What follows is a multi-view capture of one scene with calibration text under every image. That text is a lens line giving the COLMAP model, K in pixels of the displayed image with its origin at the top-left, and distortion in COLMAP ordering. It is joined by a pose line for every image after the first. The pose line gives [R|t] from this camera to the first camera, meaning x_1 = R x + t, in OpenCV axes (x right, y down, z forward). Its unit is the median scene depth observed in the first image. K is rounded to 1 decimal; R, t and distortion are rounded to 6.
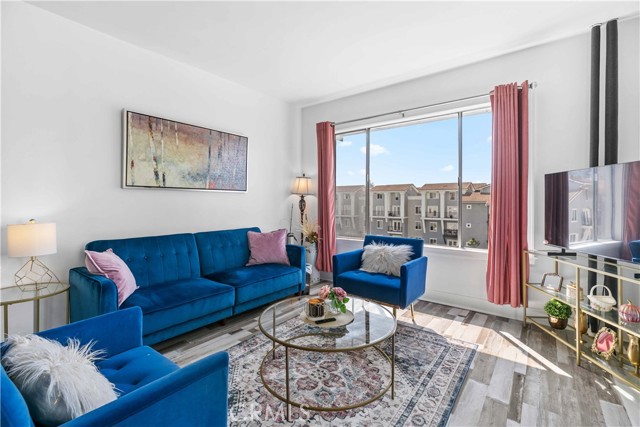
lens RADIAL K [[293.0, 0, 304.0], [0, 293.0, 201.3], [0, 0, 1]] dist [0.002073, 0.000053]
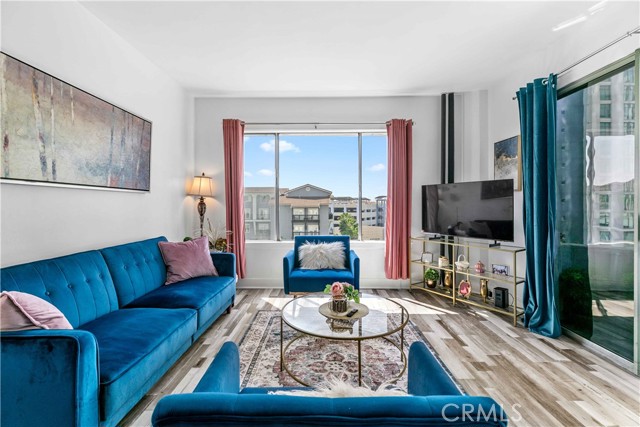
lens RADIAL K [[294.7, 0, 321.9], [0, 294.7, 204.8], [0, 0, 1]] dist [0.000452, -0.000062]
pose [[0.789077, -0.002653, 0.614289, -0.389836], [0.001799, 0.999996, 0.002007, 0.001011], [-0.614292, -0.000478, 0.789079, 0.114781]]
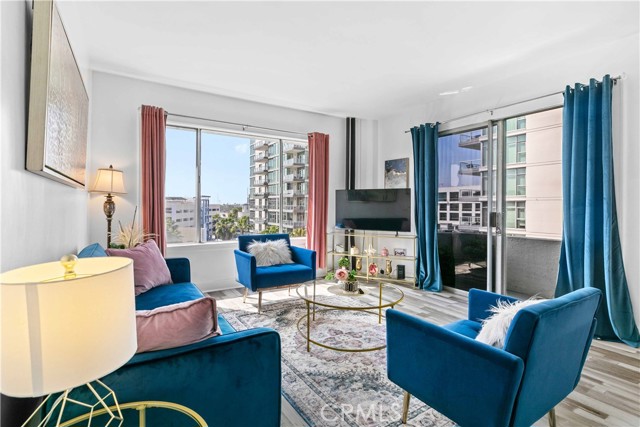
lens RADIAL K [[294.1, 0, 306.1], [0, 294.1, 205.8], [0, 0, 1]] dist [-0.000011, -0.000122]
pose [[0.362947, -0.000928, 0.931809, -0.744050], [-0.008063, 0.999959, 0.004136, -0.000307], [-0.931775, -0.009014, 0.362924, 0.416170]]
